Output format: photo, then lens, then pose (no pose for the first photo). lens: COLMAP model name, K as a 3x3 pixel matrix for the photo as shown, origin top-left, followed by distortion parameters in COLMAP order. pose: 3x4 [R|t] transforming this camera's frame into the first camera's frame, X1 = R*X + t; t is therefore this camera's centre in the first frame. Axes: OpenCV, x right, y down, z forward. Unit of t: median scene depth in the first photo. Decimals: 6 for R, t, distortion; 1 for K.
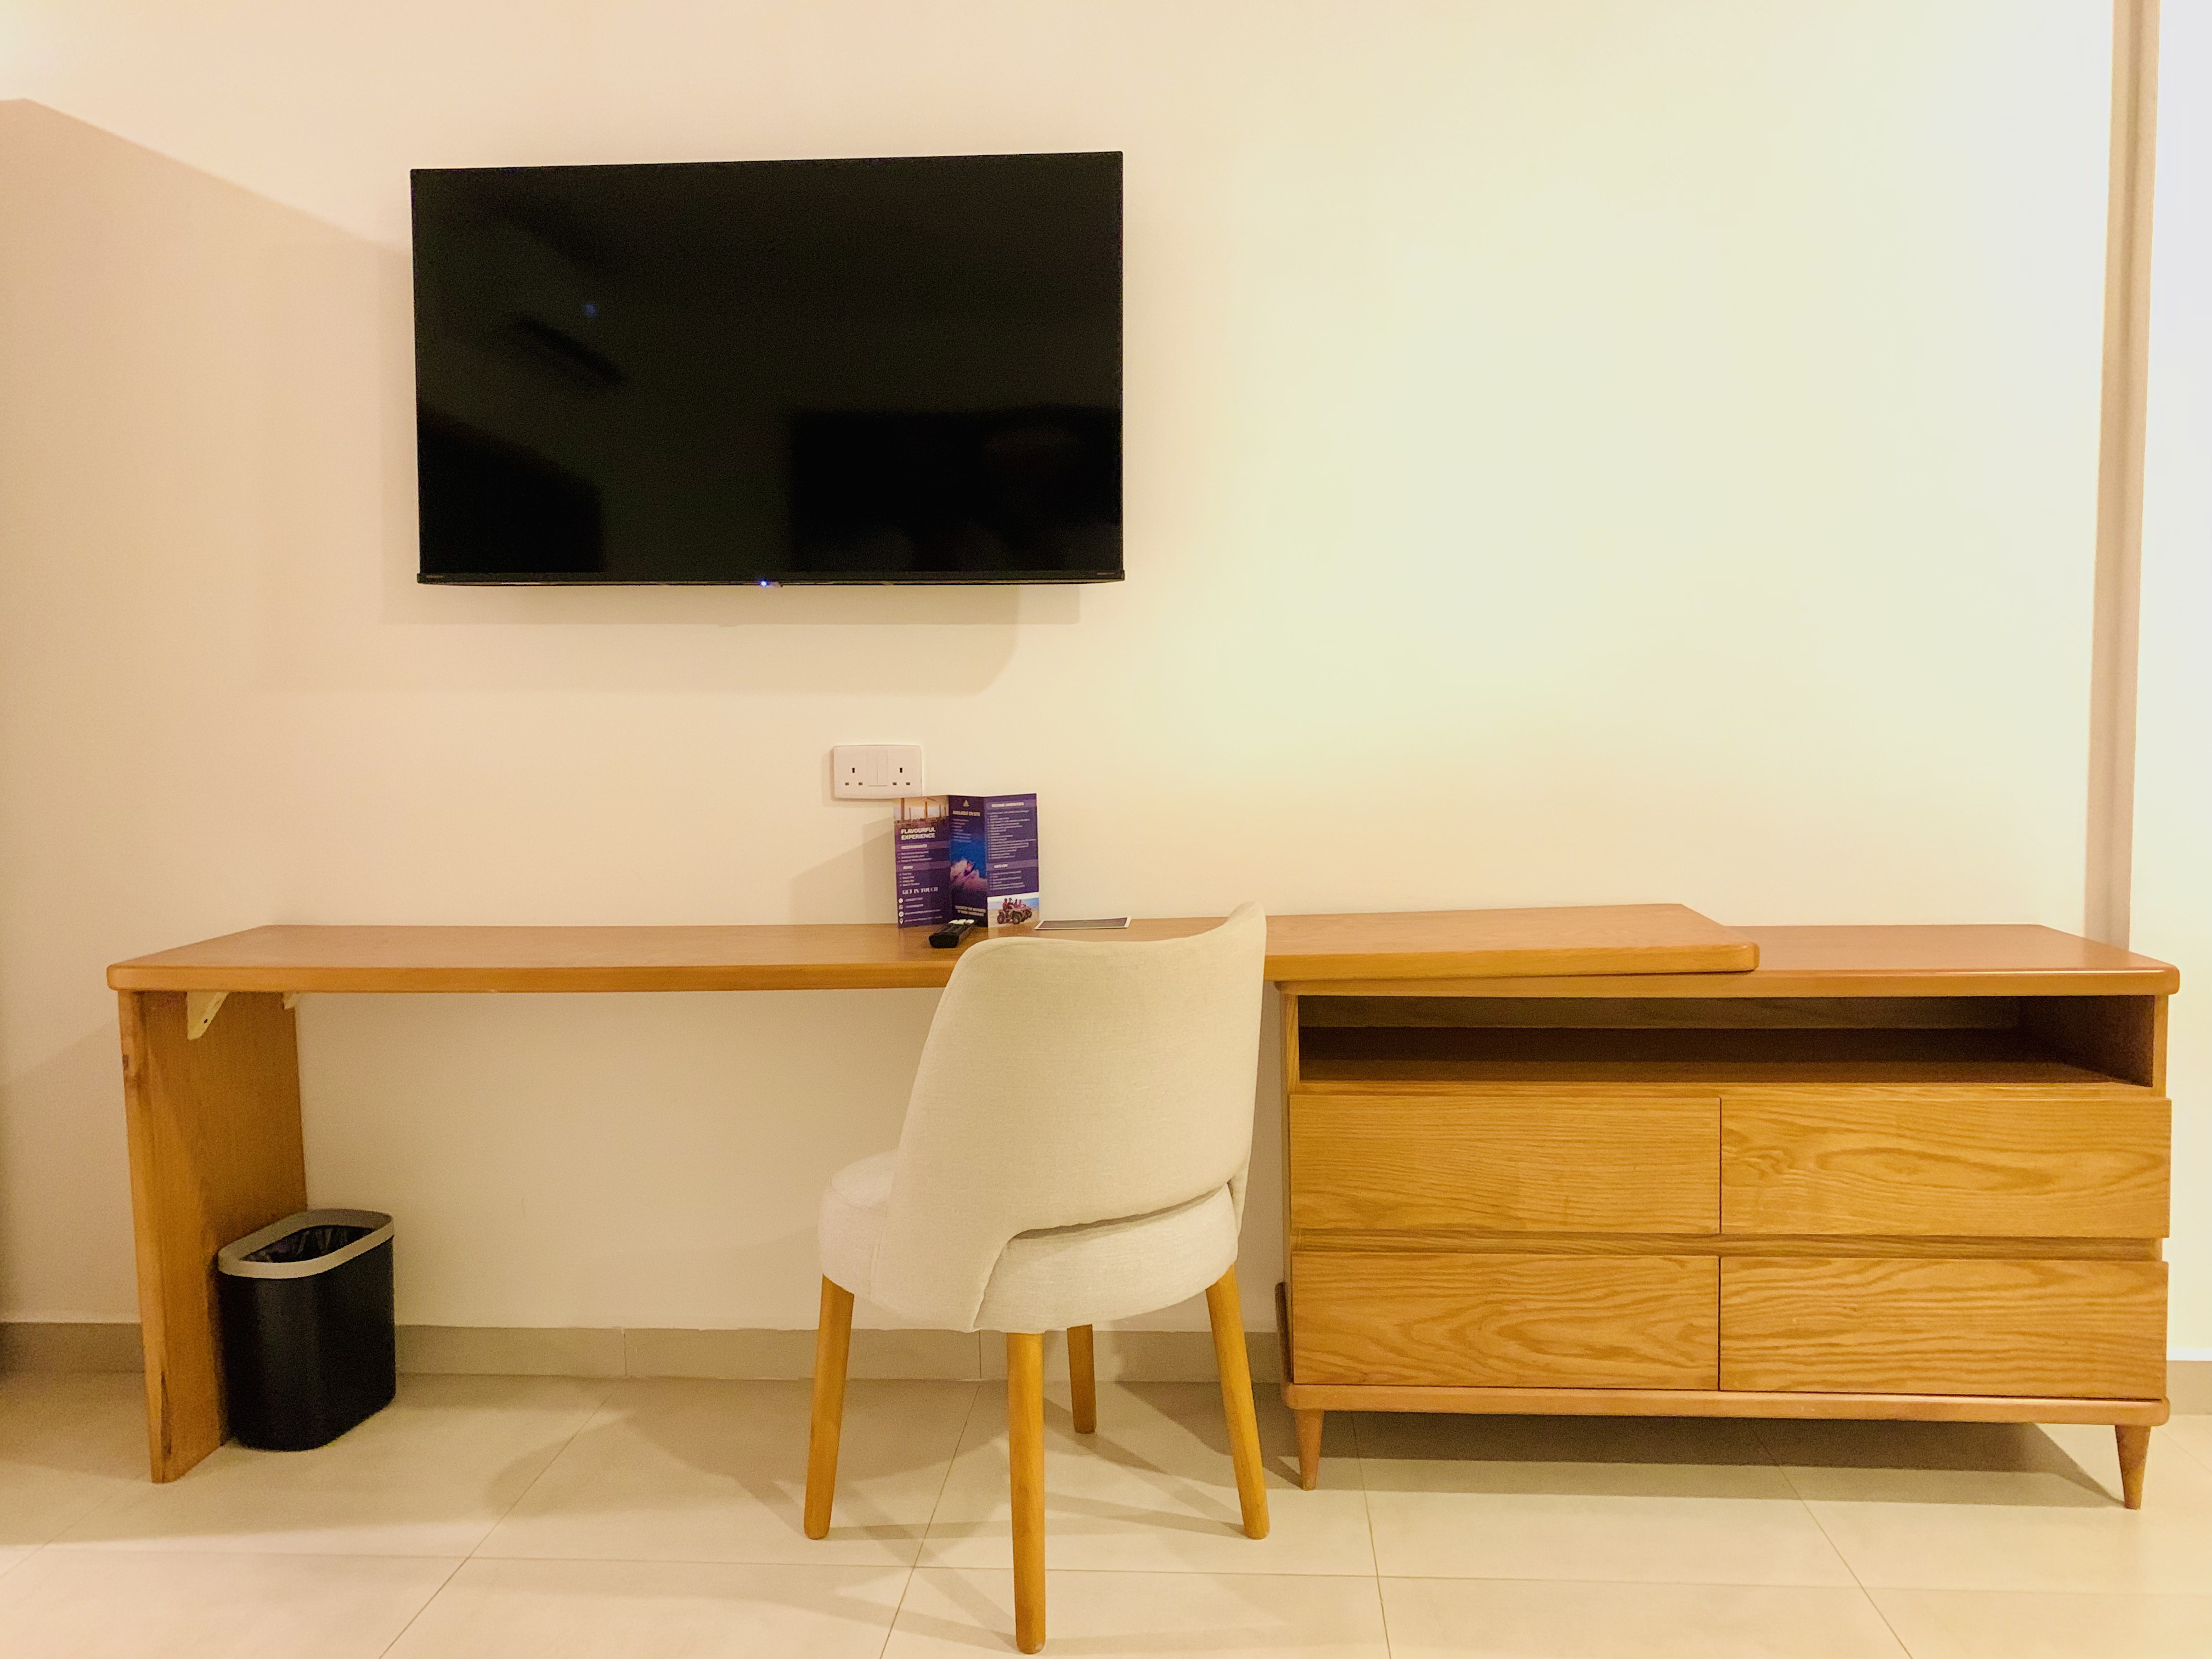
lens RADIAL K [[1694.4, 0, 1110.7], [0, 1694.4, 817.8], [0, 0, 1]] dist [0.009555, 0.004848]
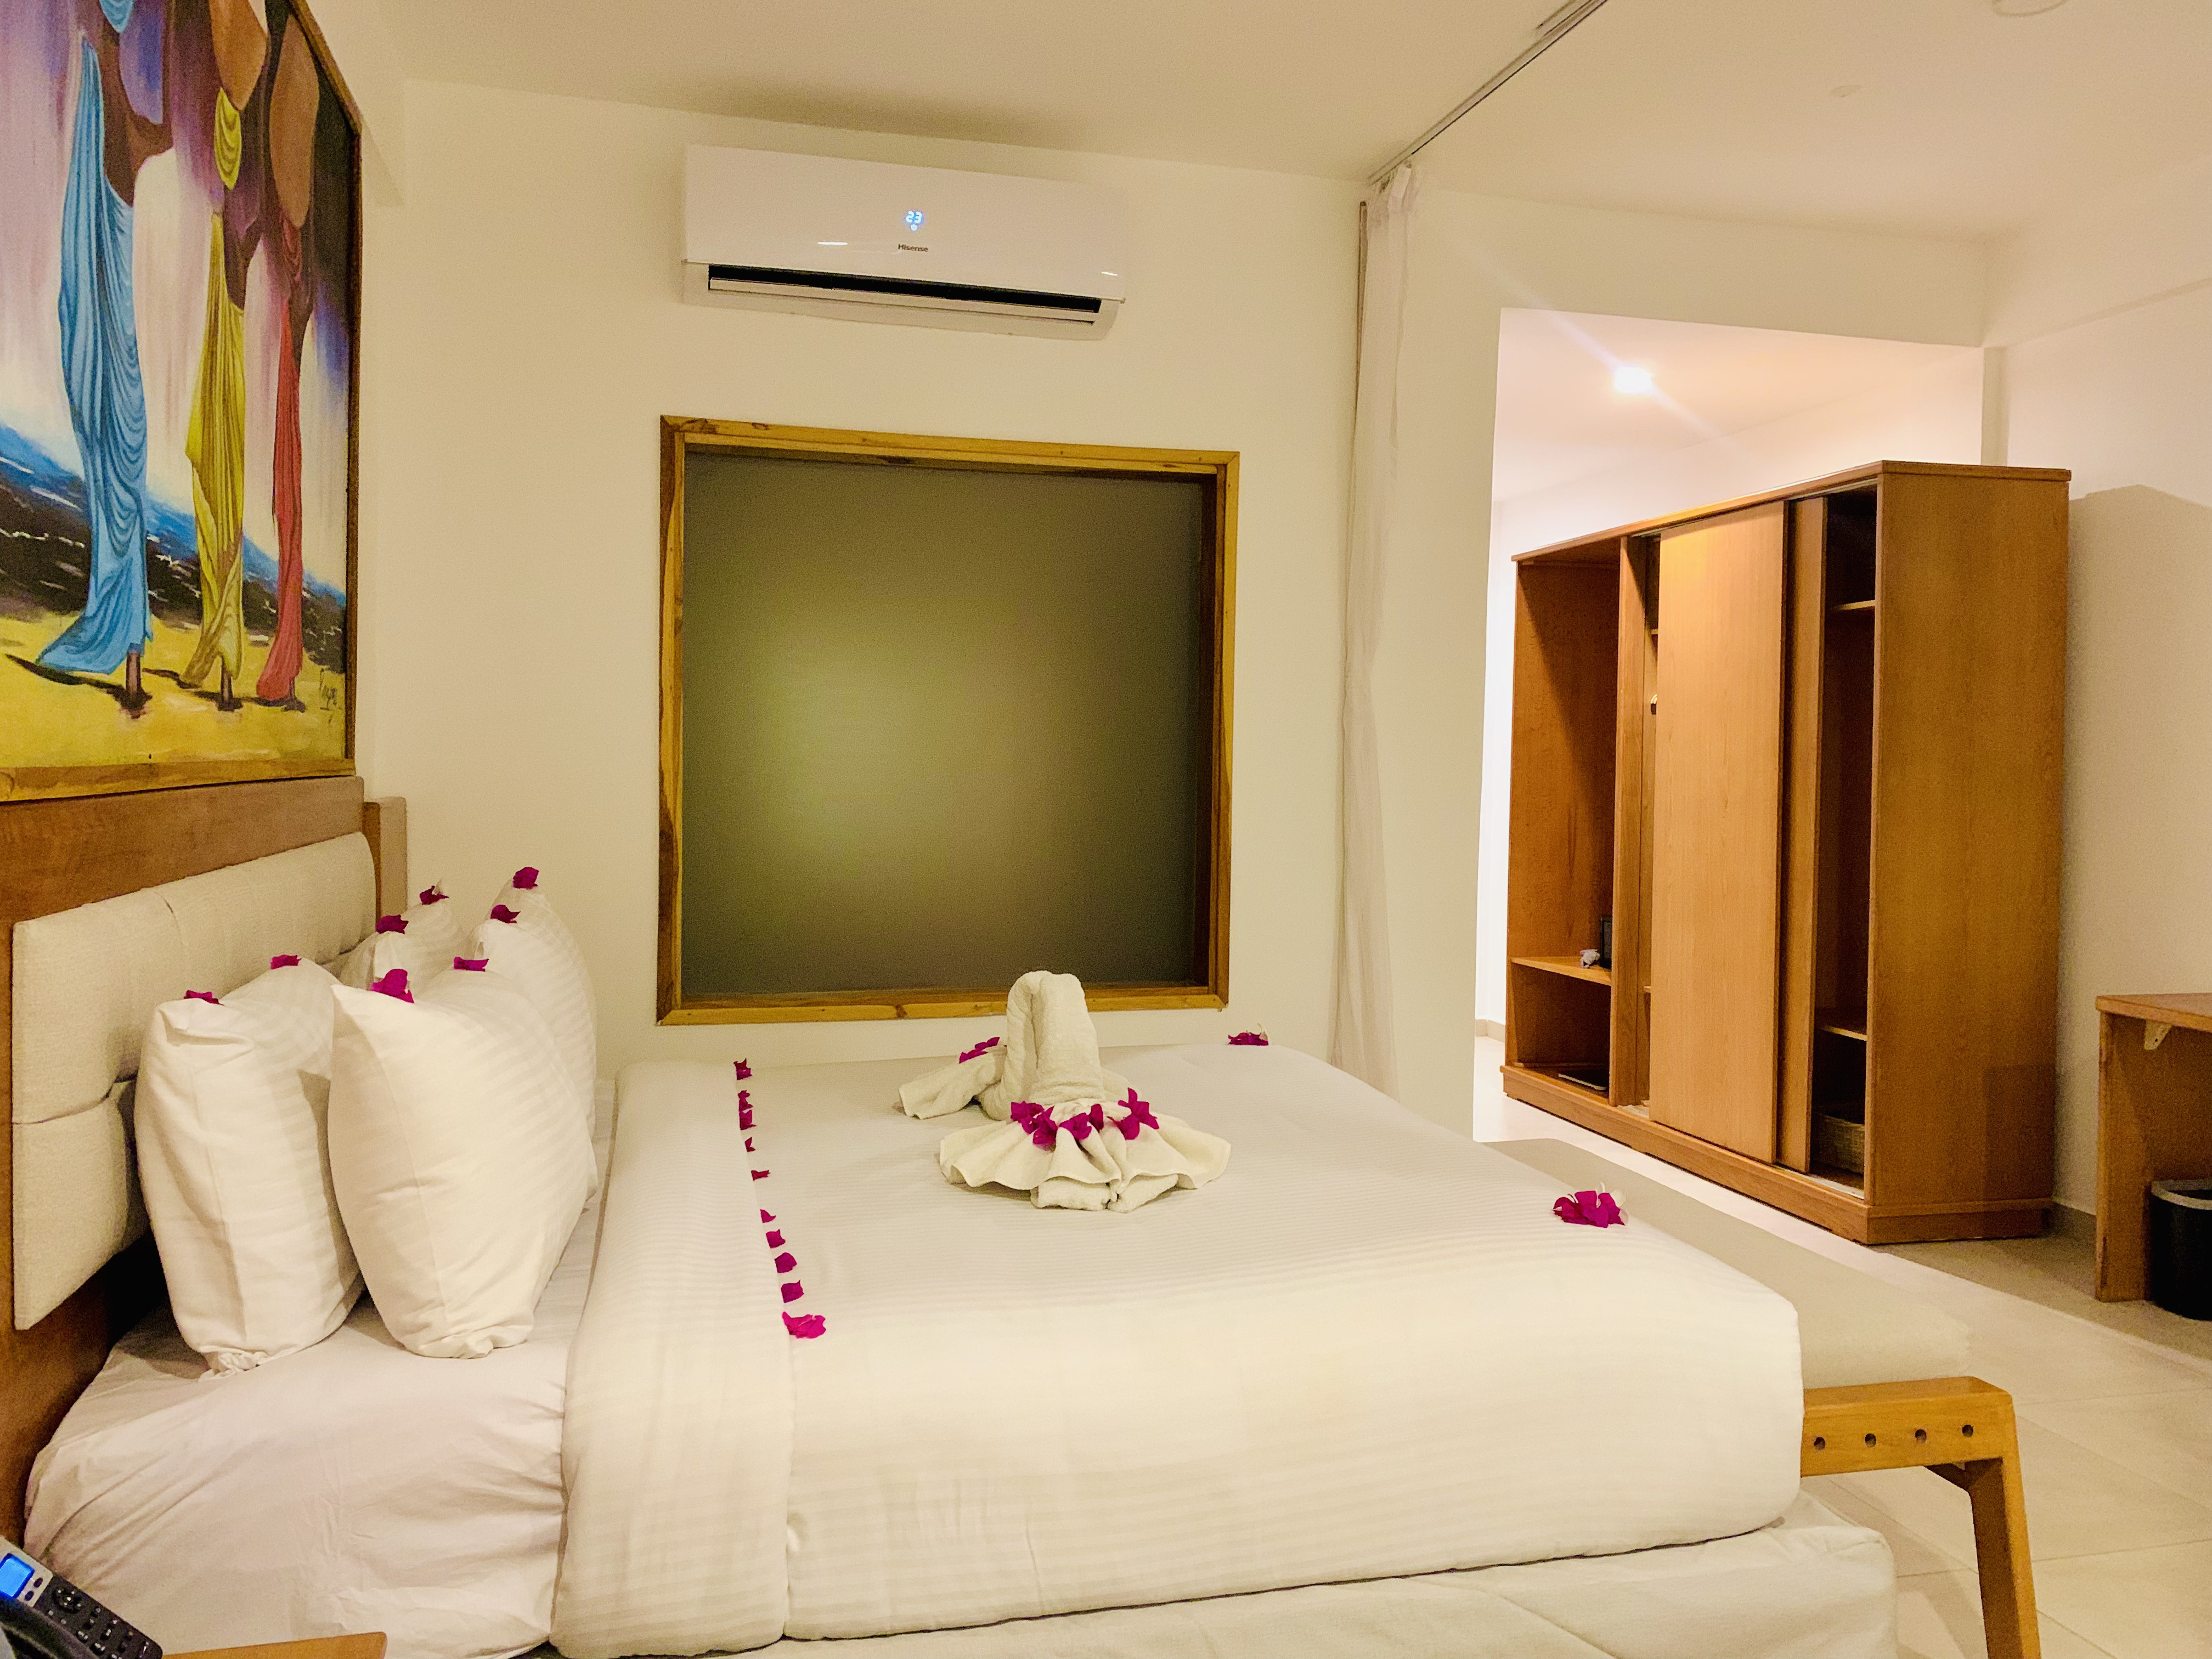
lens RADIAL K [[1689.1, 0, 1101.7], [0, 1689.1, 800.2], [0, 0, 1]] dist [0.055963, -0.067270]
pose [[0.300801, 0.041641, -0.952777, 0.729440], [-0.094569, 0.995425, 0.013649, -0.039278], [0.948987, 0.085998, 0.303362, -0.498960]]
